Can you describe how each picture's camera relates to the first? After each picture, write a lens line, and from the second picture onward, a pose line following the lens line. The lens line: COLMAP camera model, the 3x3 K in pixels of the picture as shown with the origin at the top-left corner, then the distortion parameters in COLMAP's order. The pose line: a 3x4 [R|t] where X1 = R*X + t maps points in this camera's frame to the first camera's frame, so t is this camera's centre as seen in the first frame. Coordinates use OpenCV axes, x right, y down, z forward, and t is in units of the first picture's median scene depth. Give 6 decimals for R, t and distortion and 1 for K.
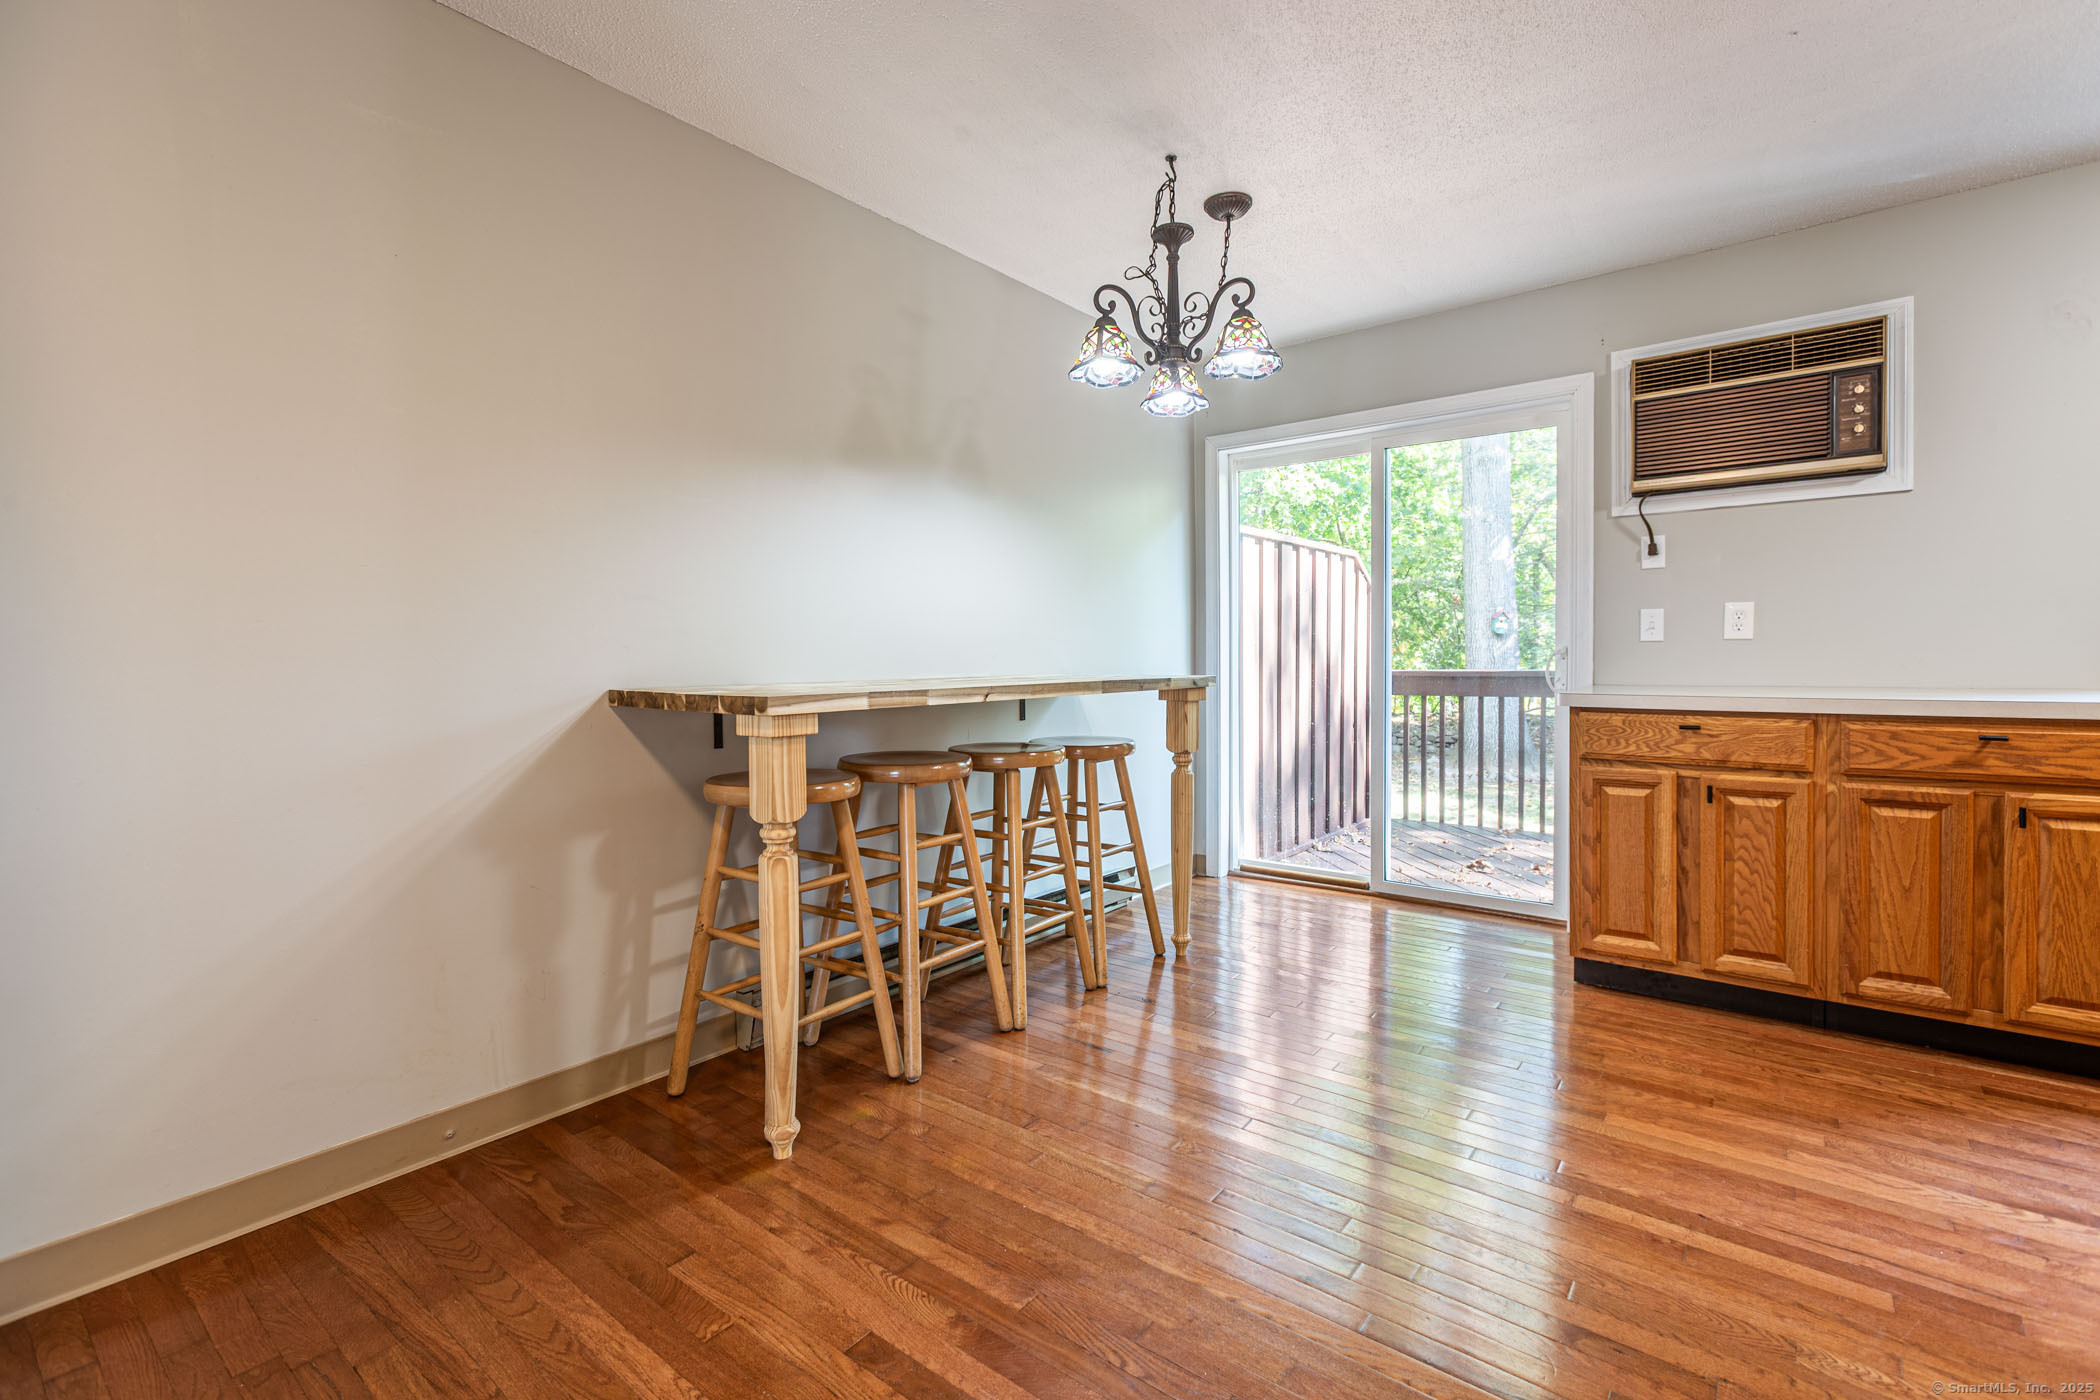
lens RADIAL K [[935.7, 0, 1043.5], [0, 935.7, 679.7], [0, 0, 1]] dist [-0.014497, 0.005625]
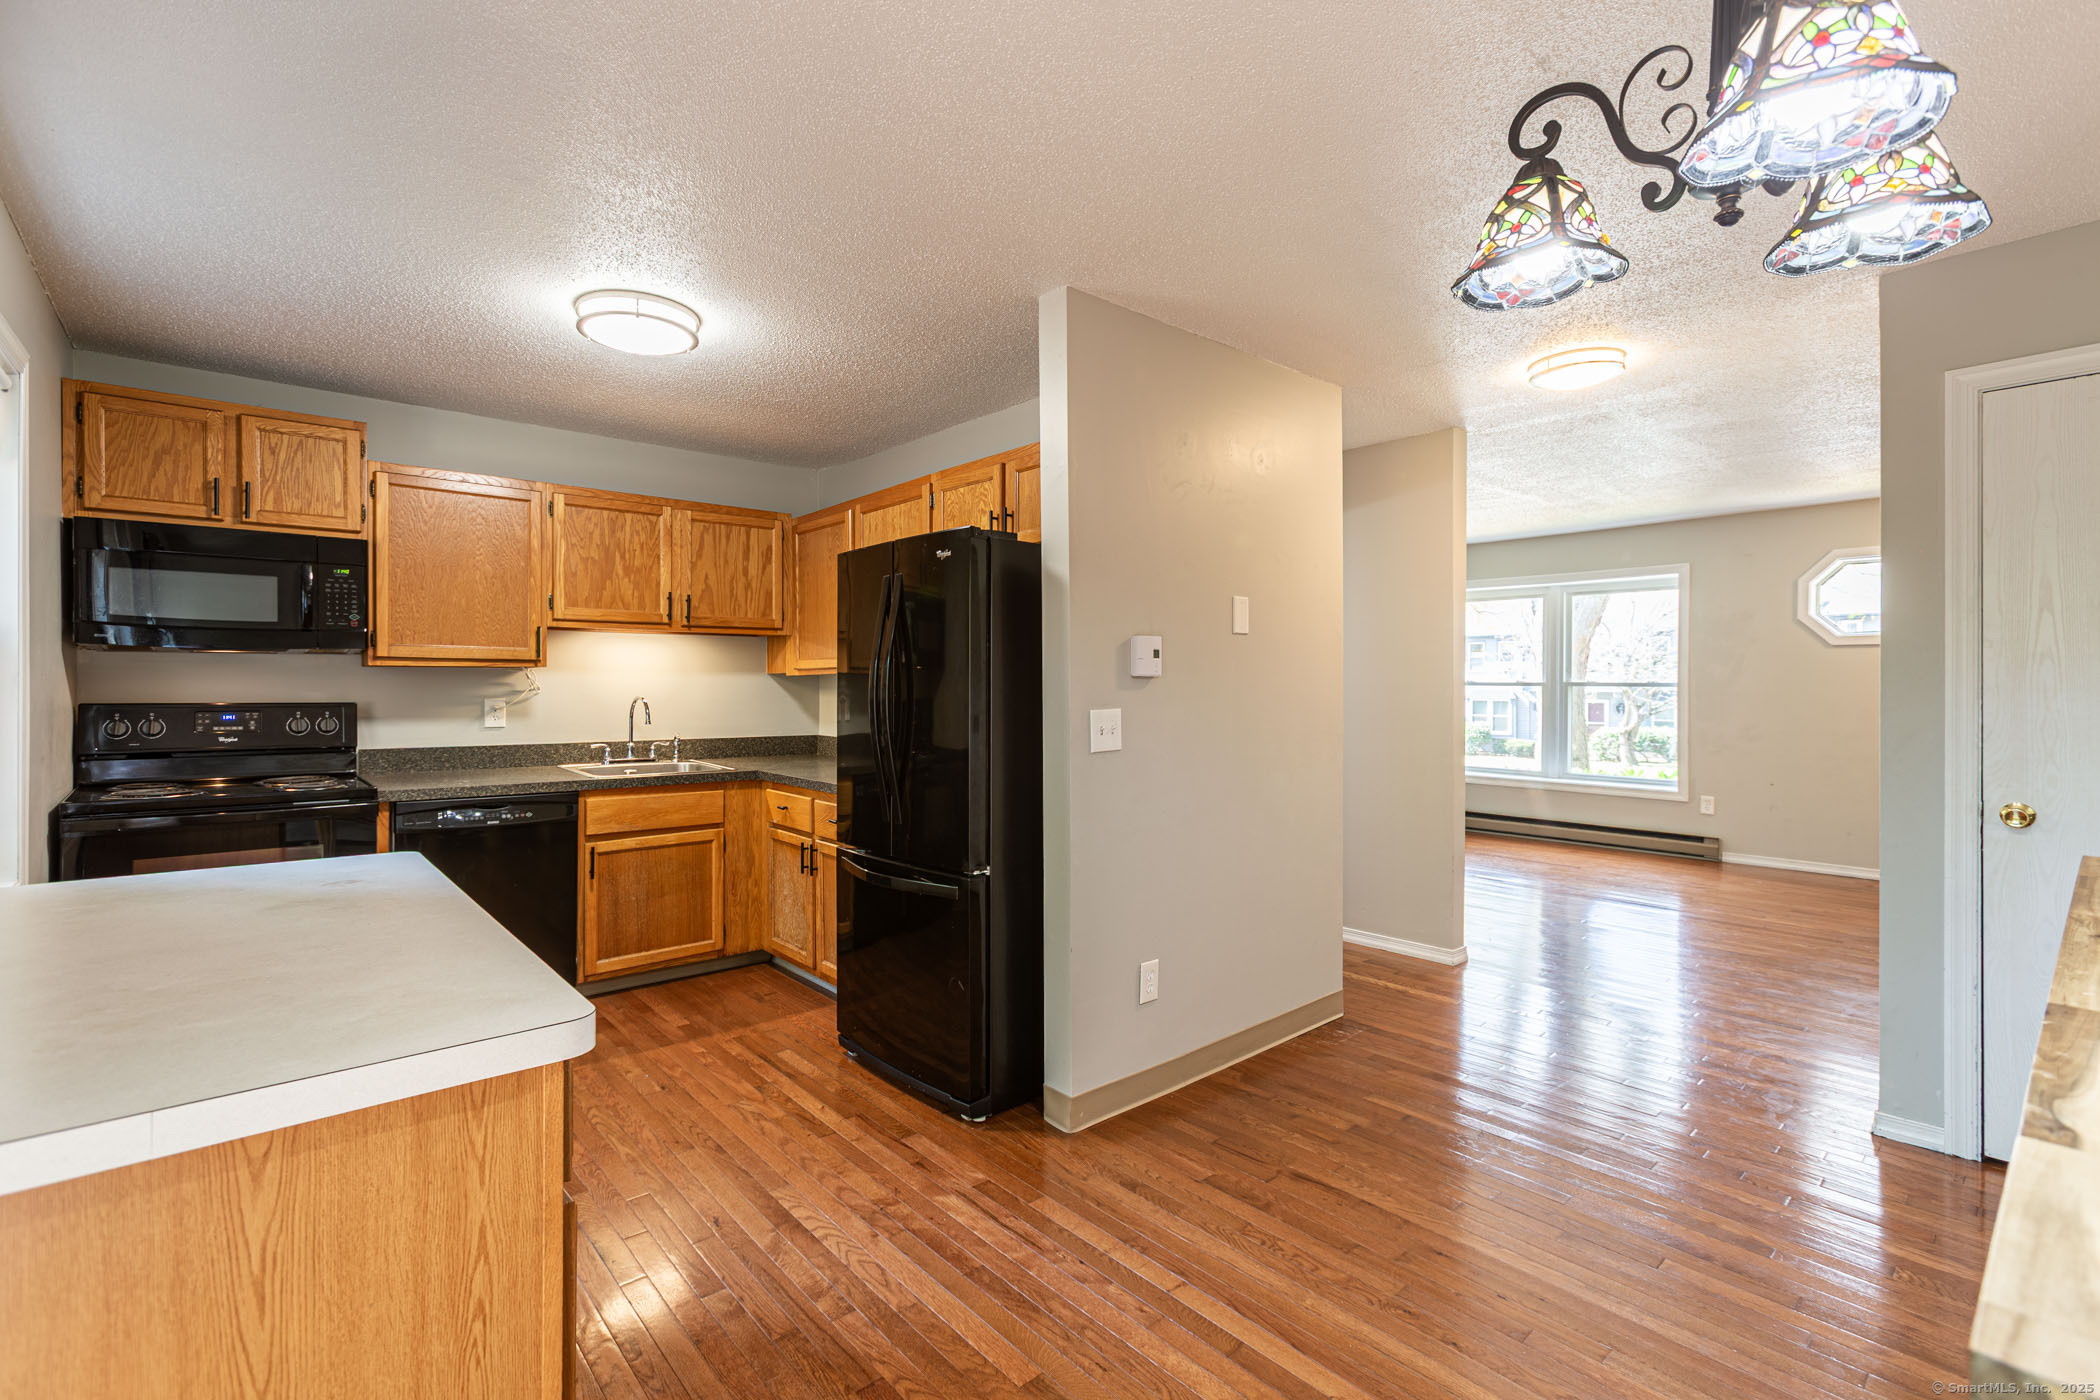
lens RADIAL K [[935.7, 0, 1048.3], [0, 935.7, 687.9], [0, 0, 1]] dist [-0.014497, 0.005625]
pose [[-0.985203, 0.005849, 0.171292, 0.352882], [0.010721, 0.999563, 0.027530, -0.122073], [-0.171056, 0.028959, -0.984836, 1.402912]]
